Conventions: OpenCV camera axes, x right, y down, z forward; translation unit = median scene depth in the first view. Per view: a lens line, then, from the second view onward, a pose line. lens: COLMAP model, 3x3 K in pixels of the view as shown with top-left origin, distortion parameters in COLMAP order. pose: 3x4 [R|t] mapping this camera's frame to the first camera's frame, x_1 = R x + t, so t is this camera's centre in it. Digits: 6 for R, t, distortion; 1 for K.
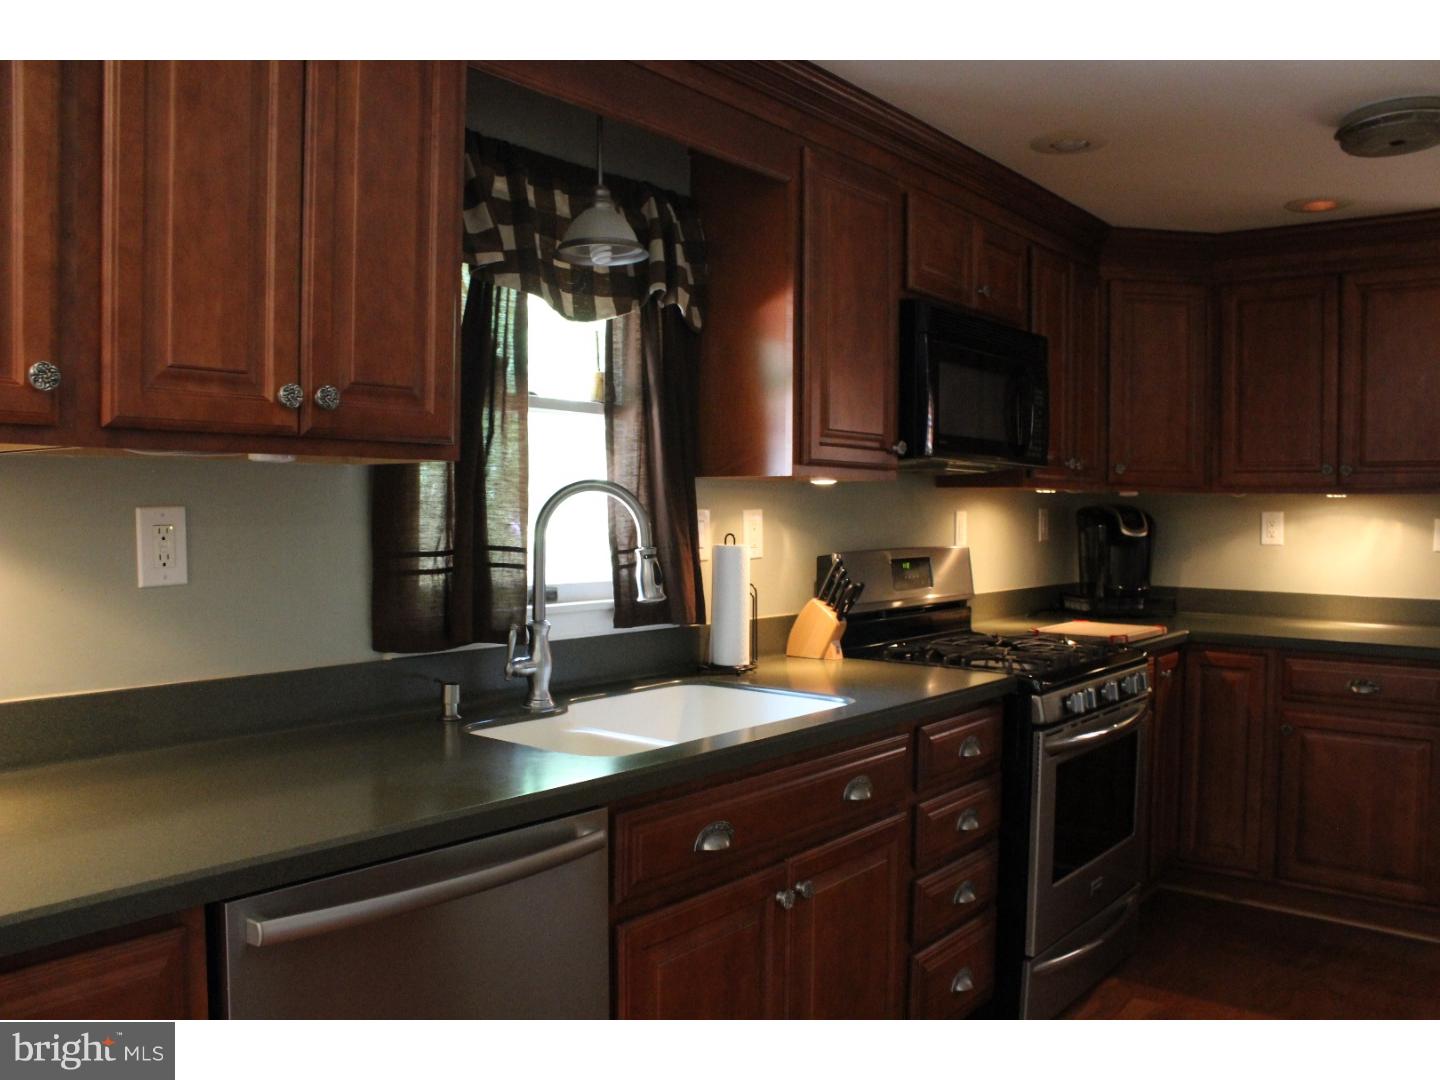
lens RADIAL K [[1200.5, 0, 720.0], [0, 1200.5, 540.0], [0, 0, 1]] dist [-0.120055, 0.007717]
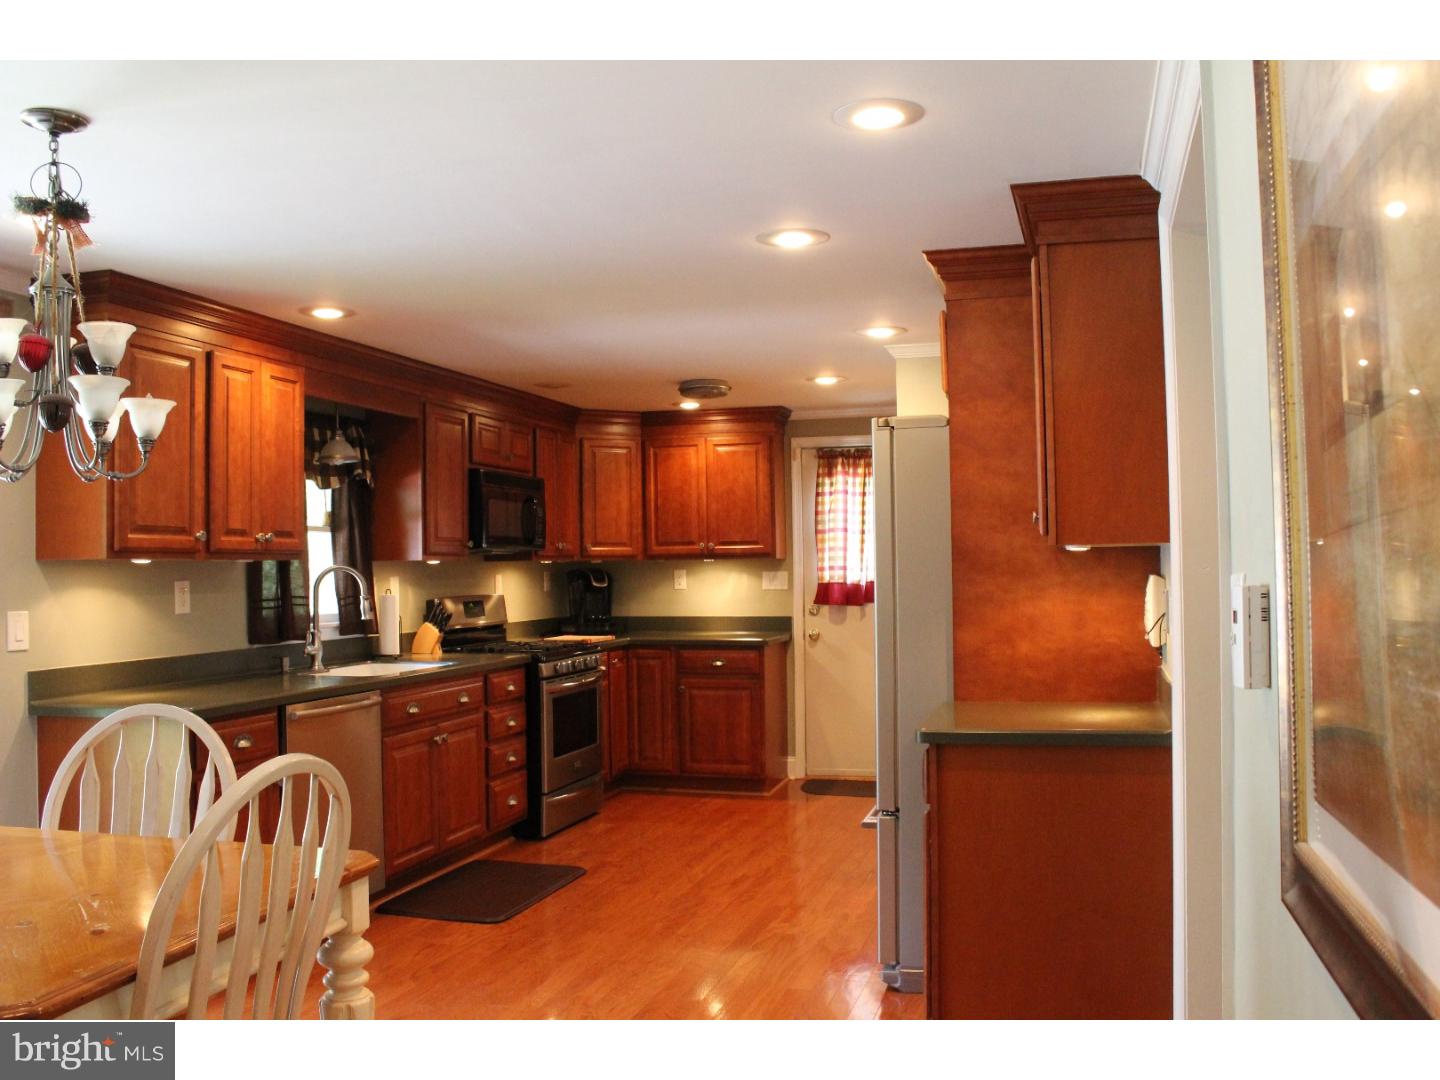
lens RADIAL K [[1200.5, 0, 720.0], [0, 1200.5, 540.0], [0, 0, 1]] dist [-0.120055, 0.007717]
pose [[0.921834, -0.013433, 0.387351, -0.247663], [0.033307, 0.998448, -0.044640, 0.019885], [-0.386150, 0.054052, 0.920851, -1.038034]]
